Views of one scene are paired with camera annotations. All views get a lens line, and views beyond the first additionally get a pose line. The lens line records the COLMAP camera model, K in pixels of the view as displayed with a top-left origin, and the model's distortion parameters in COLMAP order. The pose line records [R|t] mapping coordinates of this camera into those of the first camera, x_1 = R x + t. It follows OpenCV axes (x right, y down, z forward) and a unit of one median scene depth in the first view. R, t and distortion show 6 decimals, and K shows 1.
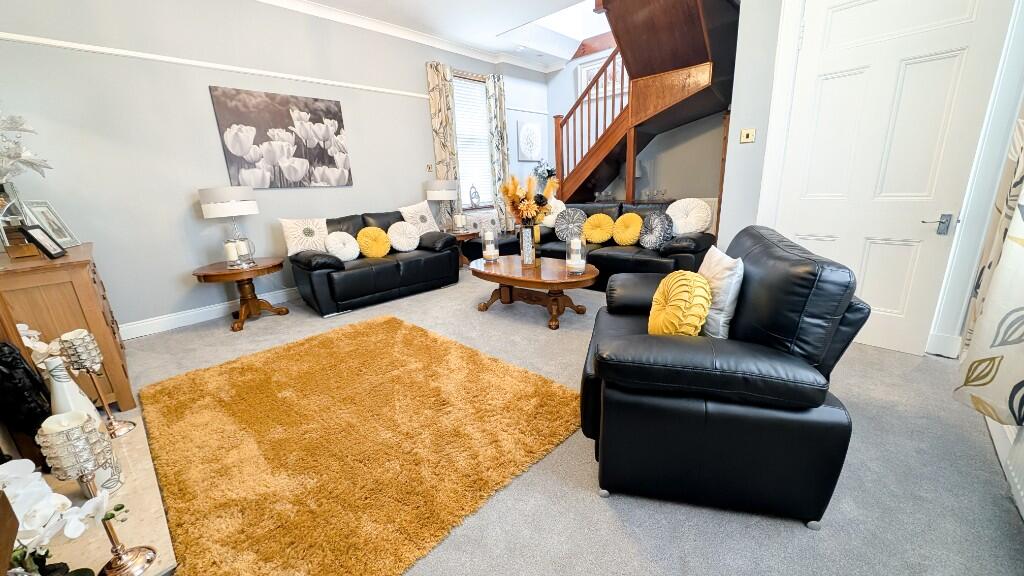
lens RADIAL K [[380.7, 0, 513.0], [0, 380.7, 284.2], [0, 0, 1]] dist [0.008966, -0.003977]
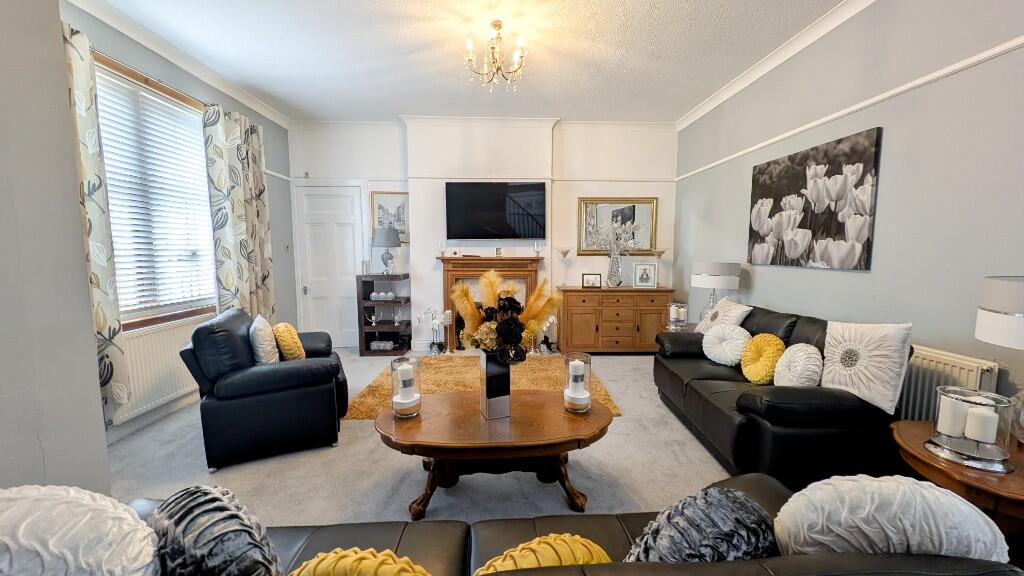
lens RADIAL K [[380.7, 0, 513.0], [0, 380.7, 284.2], [0, 0, 1]] dist [0.008966, -0.003977]
pose [[-0.706433, 0.109166, -0.699311, 0.372538], [-0.150595, 0.942227, 0.299216, -0.369198], [0.691573, 0.316688, -0.649180, 1.135642]]
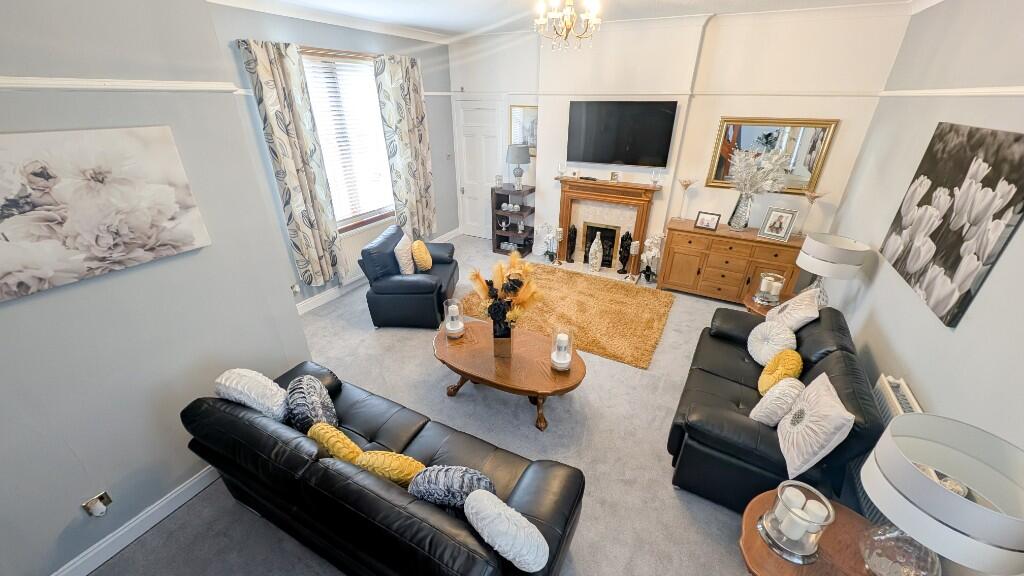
lens RADIAL K [[380.7, 0, 513.0], [0, 380.7, 284.2], [0, 0, 1]] dist [0.008966, -0.003977]
pose [[-0.965598, 0.153750, -0.209717, 0.161378], [-0.025231, 0.747284, 0.664026, -0.644075], [0.258813, 0.646473, -0.717697, 1.294177]]
